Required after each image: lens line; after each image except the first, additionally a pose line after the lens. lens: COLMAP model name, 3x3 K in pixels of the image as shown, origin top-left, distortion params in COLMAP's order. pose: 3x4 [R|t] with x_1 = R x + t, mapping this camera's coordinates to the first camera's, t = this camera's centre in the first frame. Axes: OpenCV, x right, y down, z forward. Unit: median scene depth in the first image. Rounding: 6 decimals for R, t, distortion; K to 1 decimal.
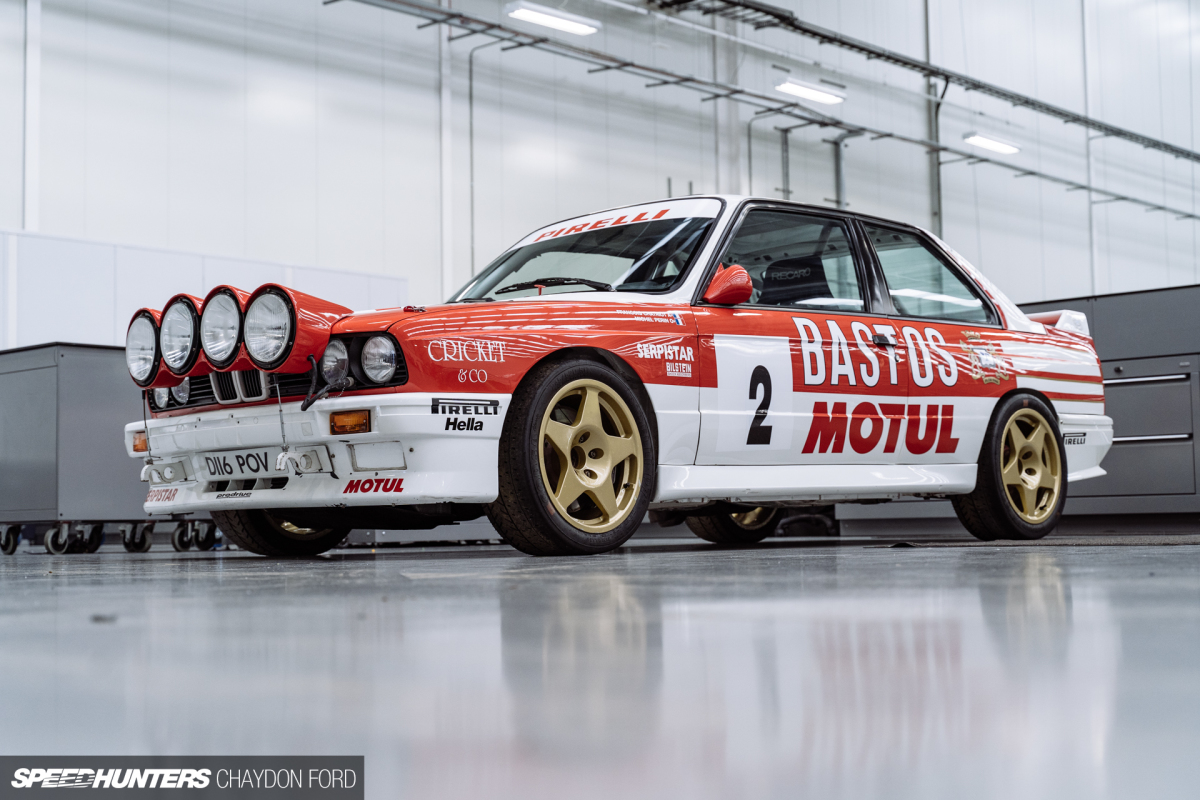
lens RADIAL K [[1766.6, 0, 599.4], [0, 1766.6, 399.9], [0, 0, 1]] dist [-0.000632, 0.000000]
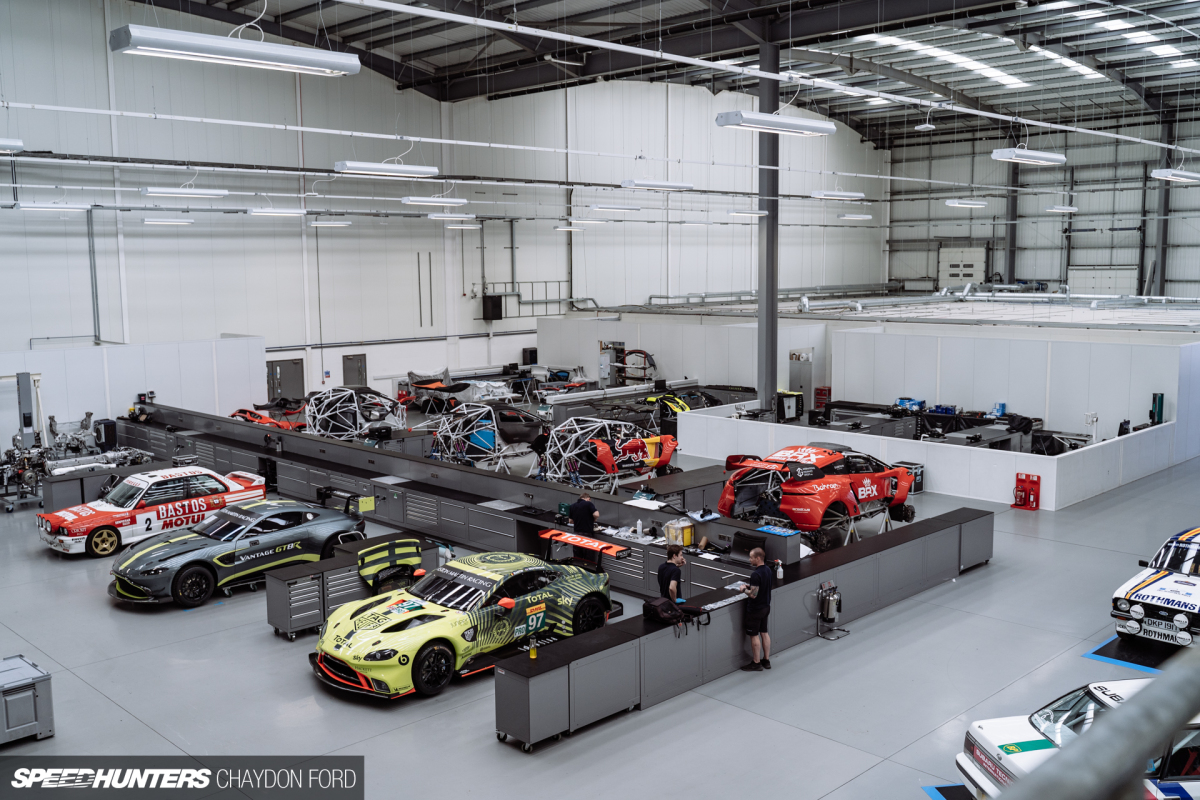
lens RADIAL K [[1122.7, 0, 600.5], [0, 1122.7, 399.2], [0, 0, 1]] dist [0.000568, 0.000000]
pose [[0.999116, 0.011368, -0.040461, 1.714602], [-0.003287, 0.980909, 0.194439, -1.119310], [0.041899, -0.194134, 0.980080, -2.462853]]
